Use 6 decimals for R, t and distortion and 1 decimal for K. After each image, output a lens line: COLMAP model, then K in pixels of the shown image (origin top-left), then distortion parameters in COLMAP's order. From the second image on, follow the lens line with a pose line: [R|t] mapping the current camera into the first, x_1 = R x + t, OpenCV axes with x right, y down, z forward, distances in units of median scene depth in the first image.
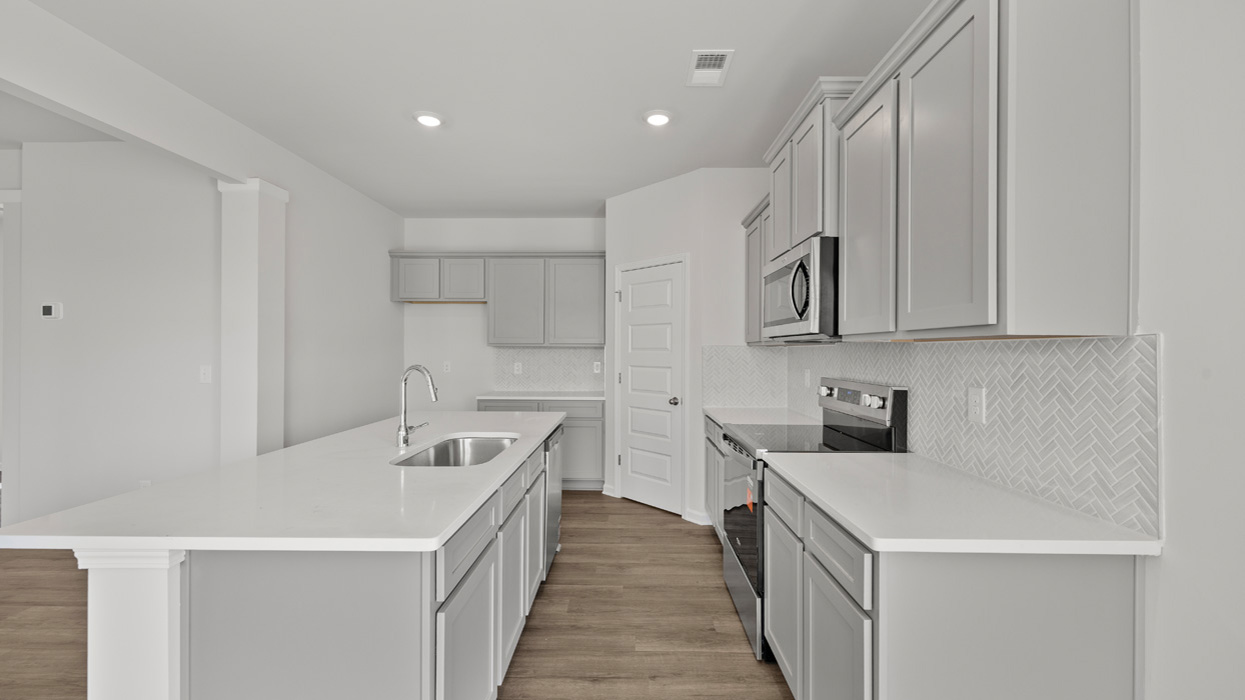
lens RADIAL K [[486.7, 0, 620.0], [0, 486.7, 349.5], [0, 0, 1]] dist [0.003355, -0.000406]
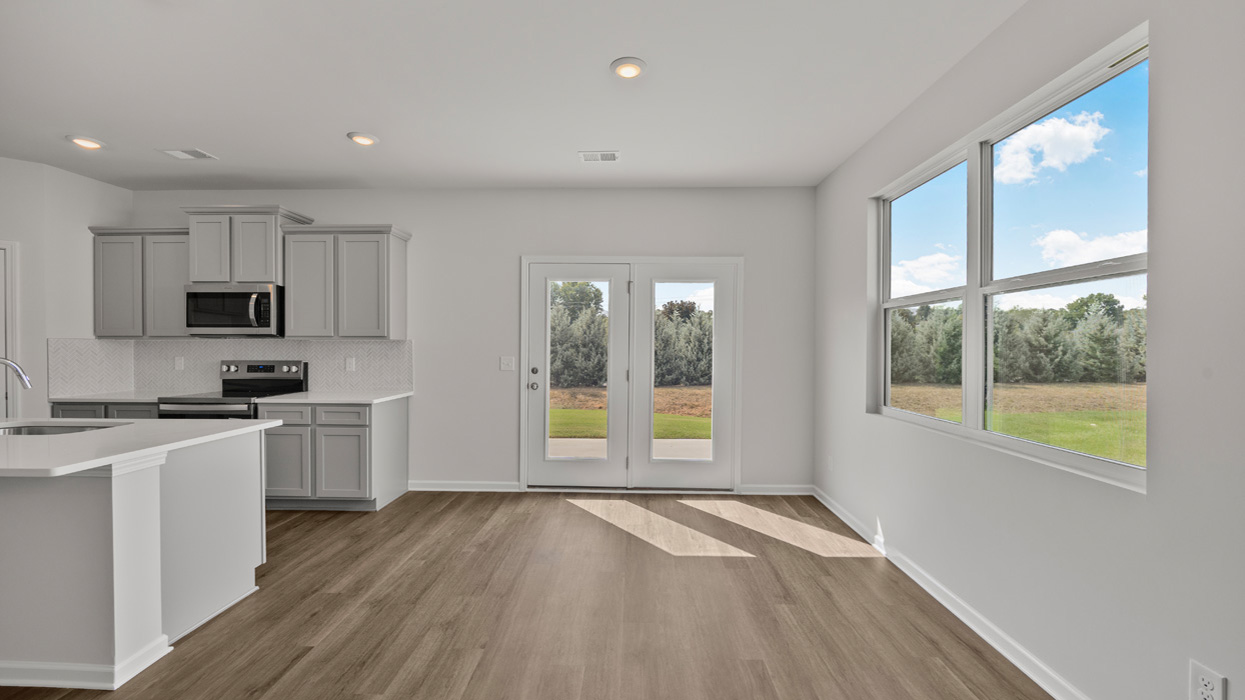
lens RADIAL K [[472.0, 0, 621.6], [0, 472.0, 350.9], [0, 0, 1]] dist [-0.003200, -0.000254]
pose [[0.007668, -0.014314, 0.999868, -0.916164], [-0.005511, 0.999882, 0.014356, -0.001900], [-0.999955, -0.005620, 0.007588, -0.246615]]
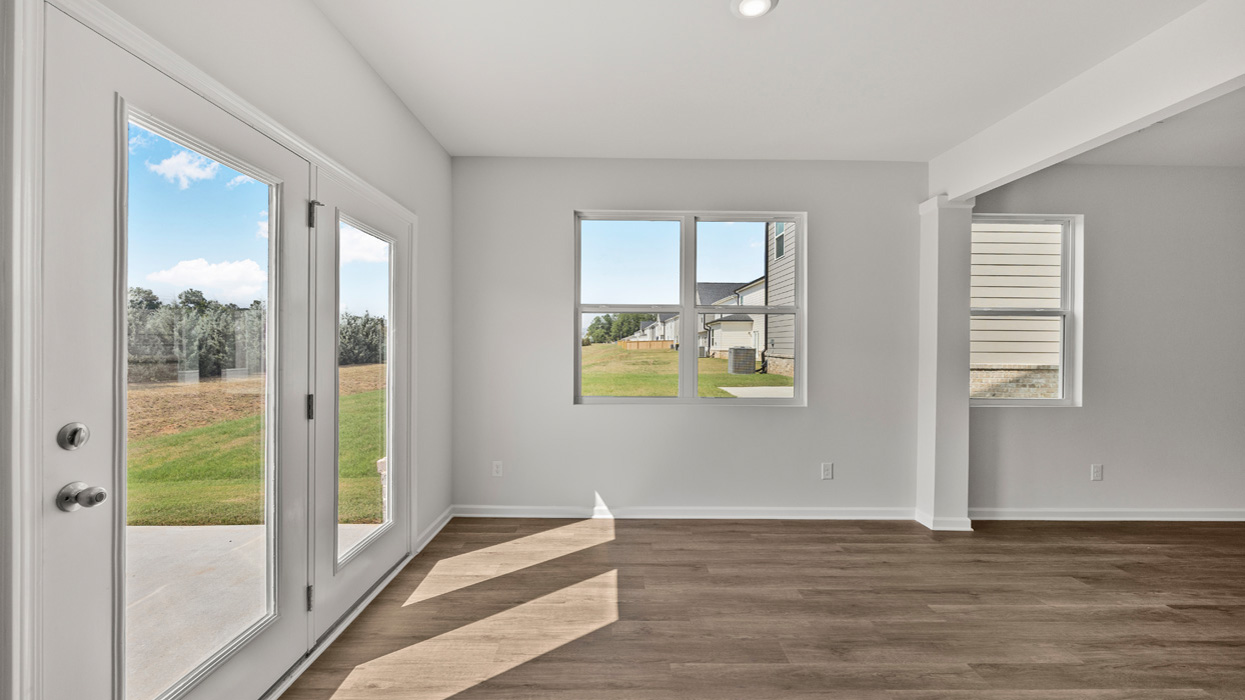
lens RADIAL K [[472.0, 0, 619.2], [0, 472.0, 348.3], [0, 0, 1]] dist [-0.003200, -0.000254]
pose [[-0.999600, -0.011007, -0.026054, -0.007978], [-0.011106, 0.999932, 0.003648, 0.004211], [0.026012, 0.003936, -0.999654, 0.337660]]
